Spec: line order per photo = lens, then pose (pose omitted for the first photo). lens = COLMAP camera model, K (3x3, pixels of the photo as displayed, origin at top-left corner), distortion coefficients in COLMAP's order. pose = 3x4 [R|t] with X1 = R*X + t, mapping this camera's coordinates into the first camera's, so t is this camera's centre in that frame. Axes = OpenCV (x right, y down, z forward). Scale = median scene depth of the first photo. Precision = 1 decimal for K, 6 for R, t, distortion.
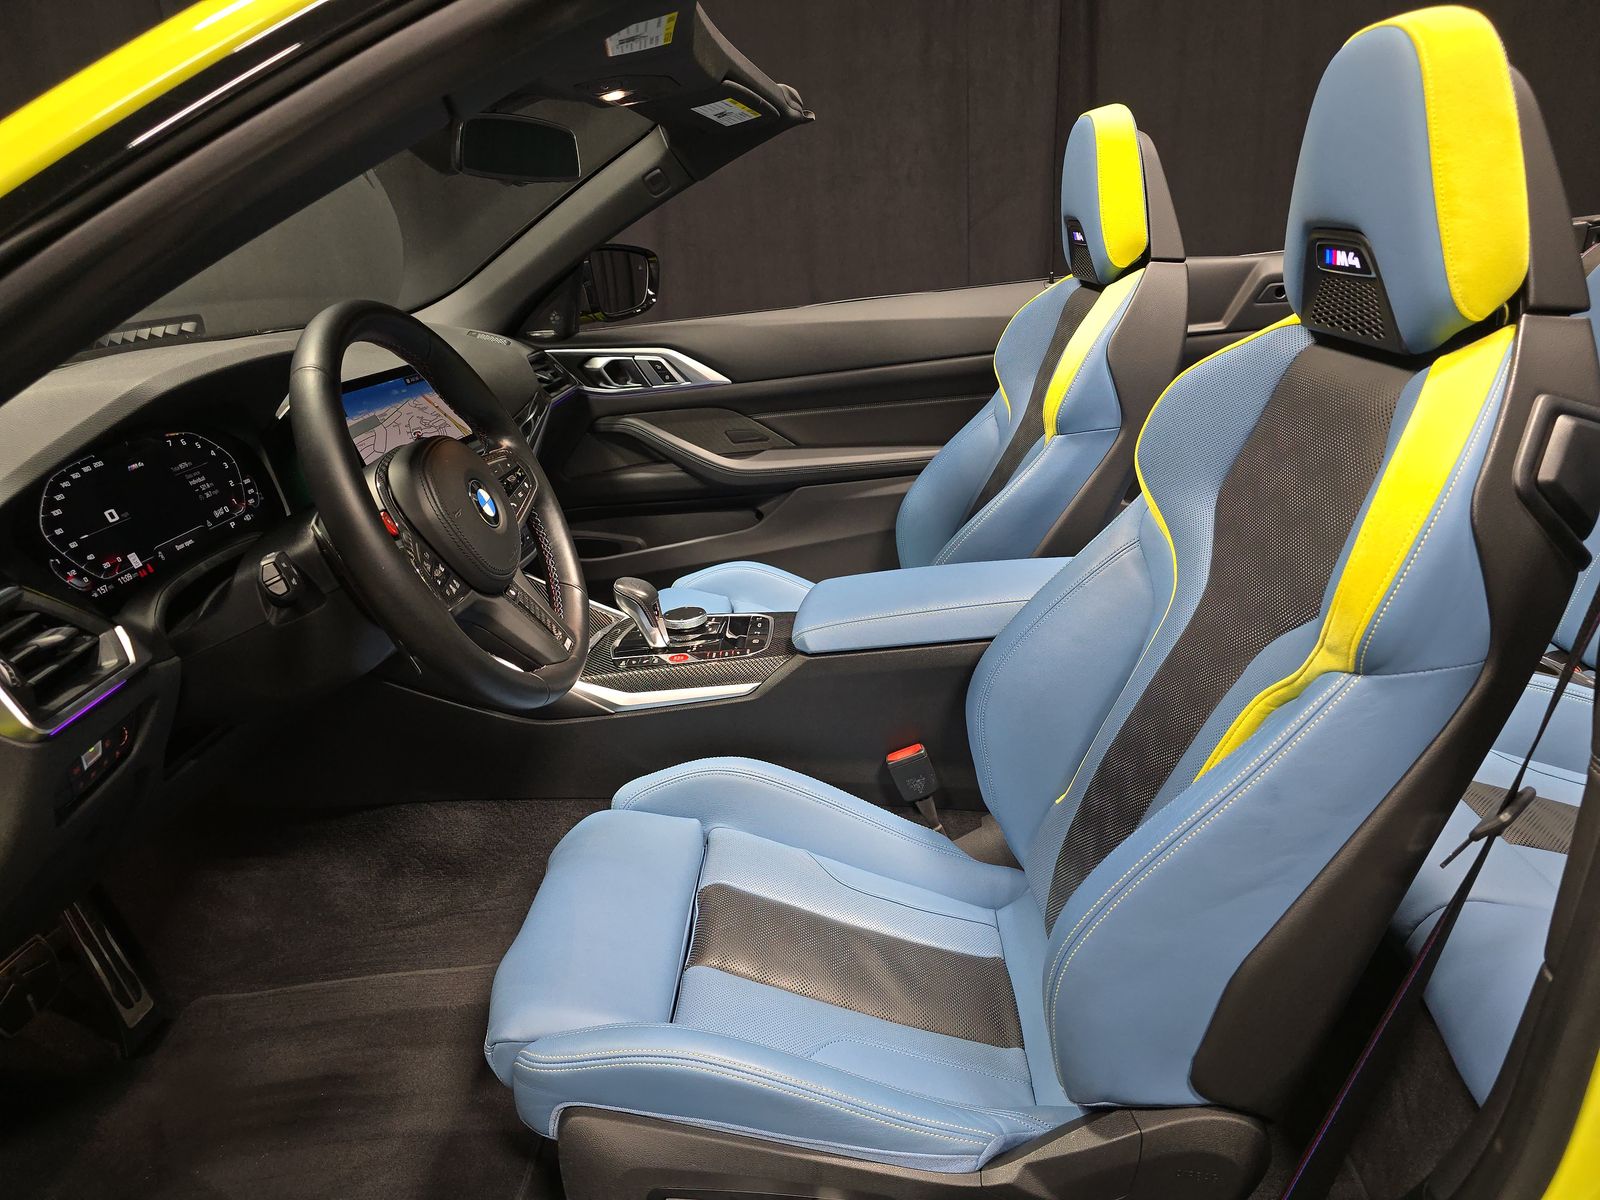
lens RADIAL K [[1077.5, 0, 800.0], [0, 1077.5, 600.0], [0, 0, 1]] dist [0.029418, -0.039141]
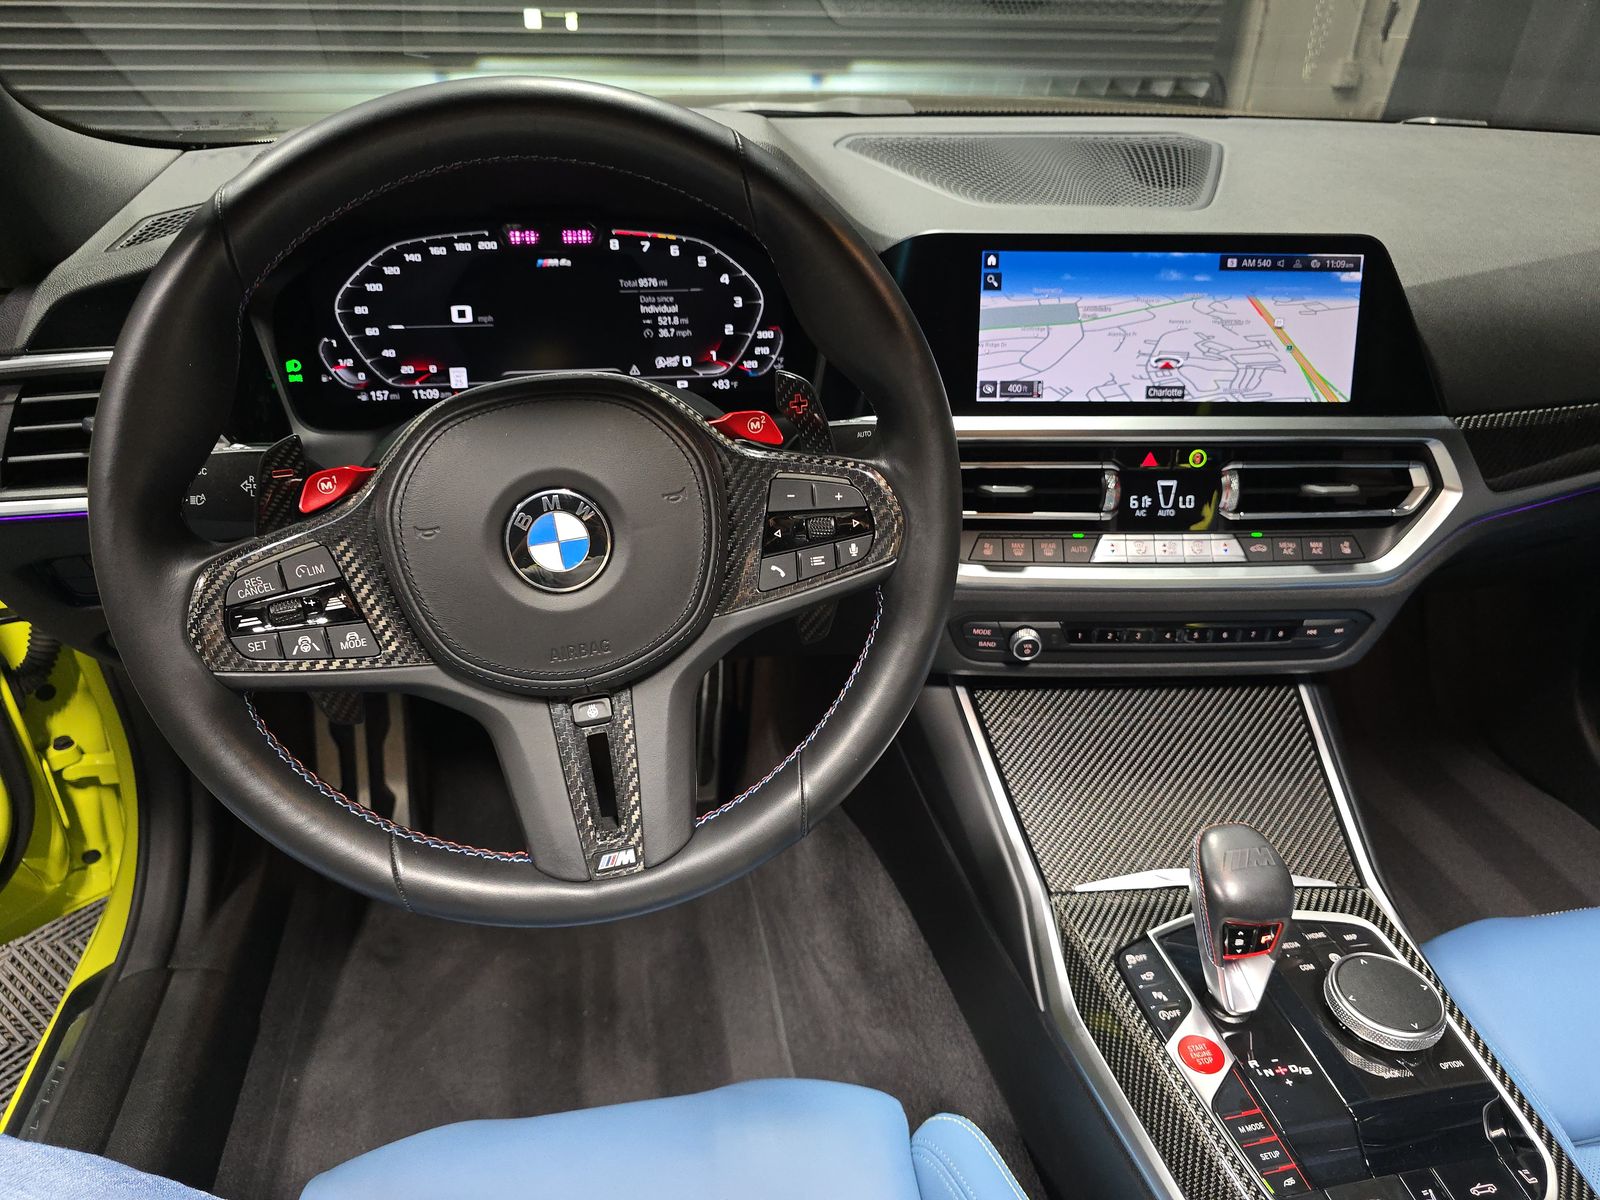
lens RADIAL K [[1077.5, 0, 800.0], [0, 1077.5, 600.0], [0, 0, 1]] dist [0.029418, -0.039141]
pose [[0.212903, 0.551474, -0.806566, 0.153384], [-0.356860, 0.812352, 0.461233, -0.353459], [0.909573, 0.189633, 0.369752, 0.967505]]
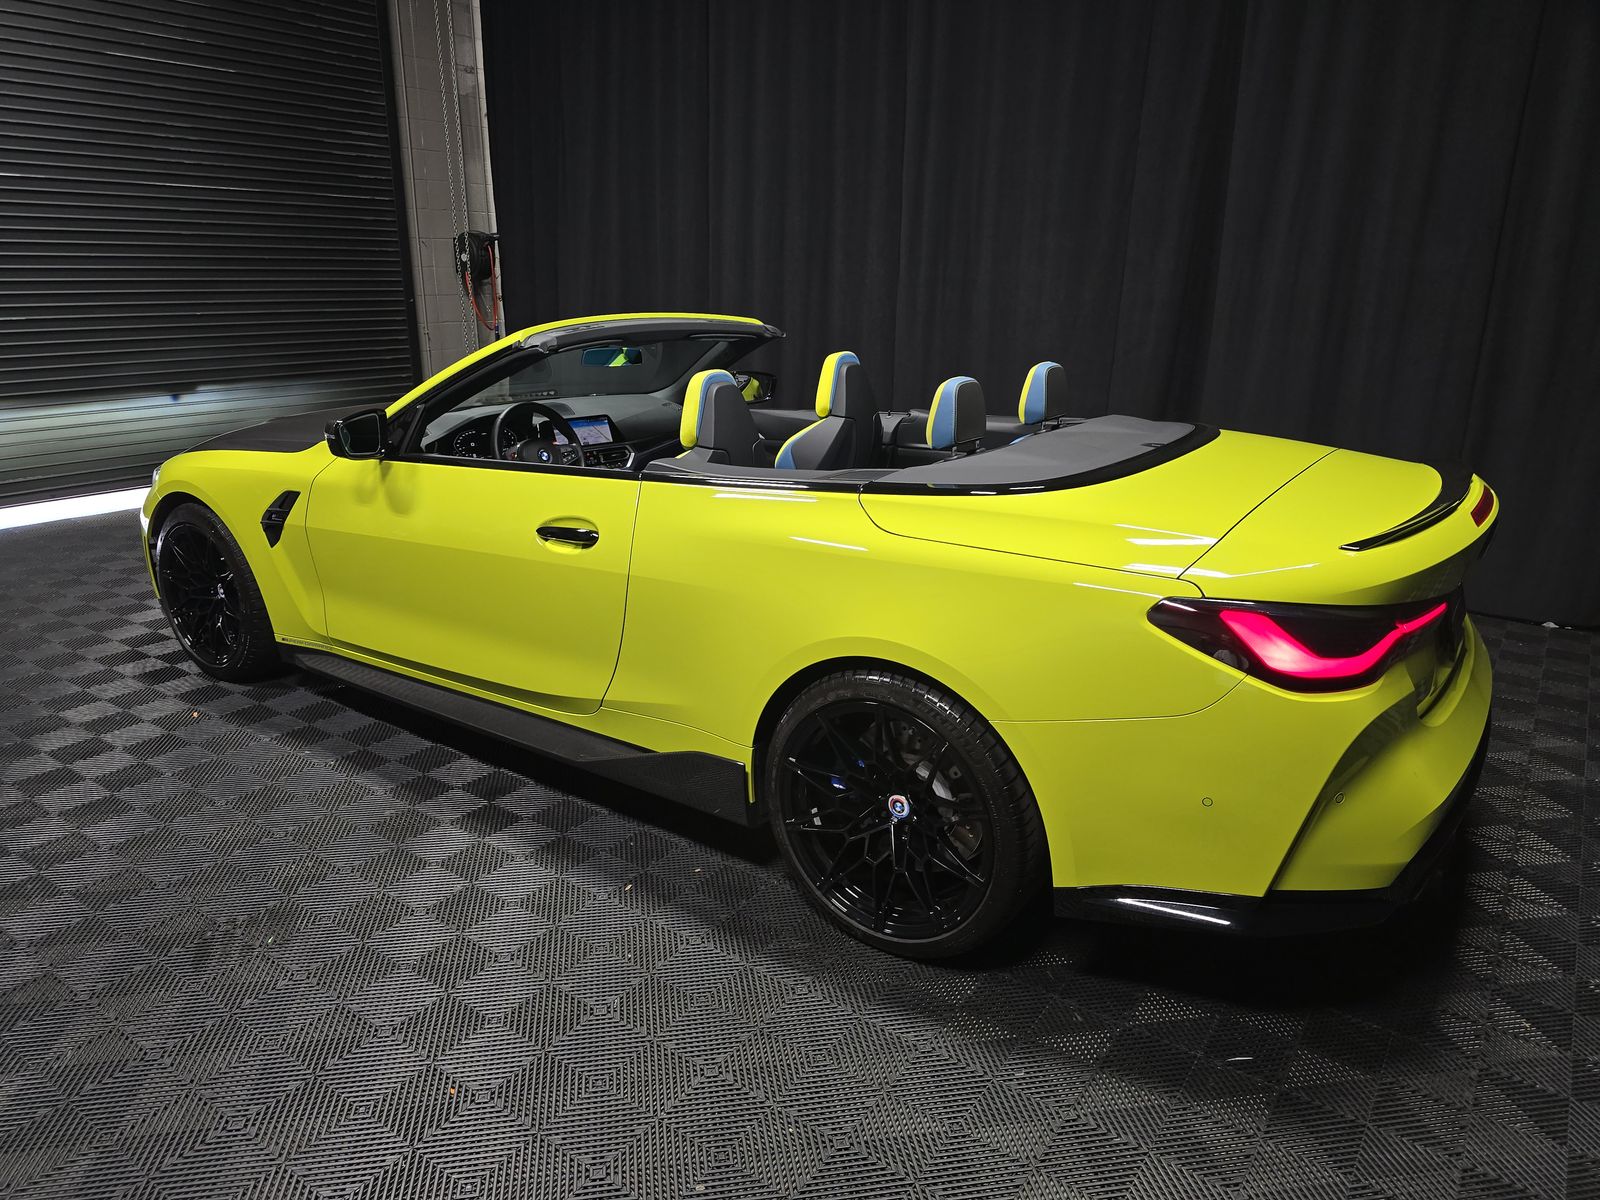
lens RADIAL K [[1087.0, 0, 800.0], [0, 1087.0, 600.0], [0, 0, 1]] dist [0.020457, -0.048722]
pose [[0.840893, 0.219122, -0.494858, 2.603939], [-0.232924, 0.971881, 0.034549, 0.064961], [0.488514, 0.086212, 0.868287, -1.950769]]
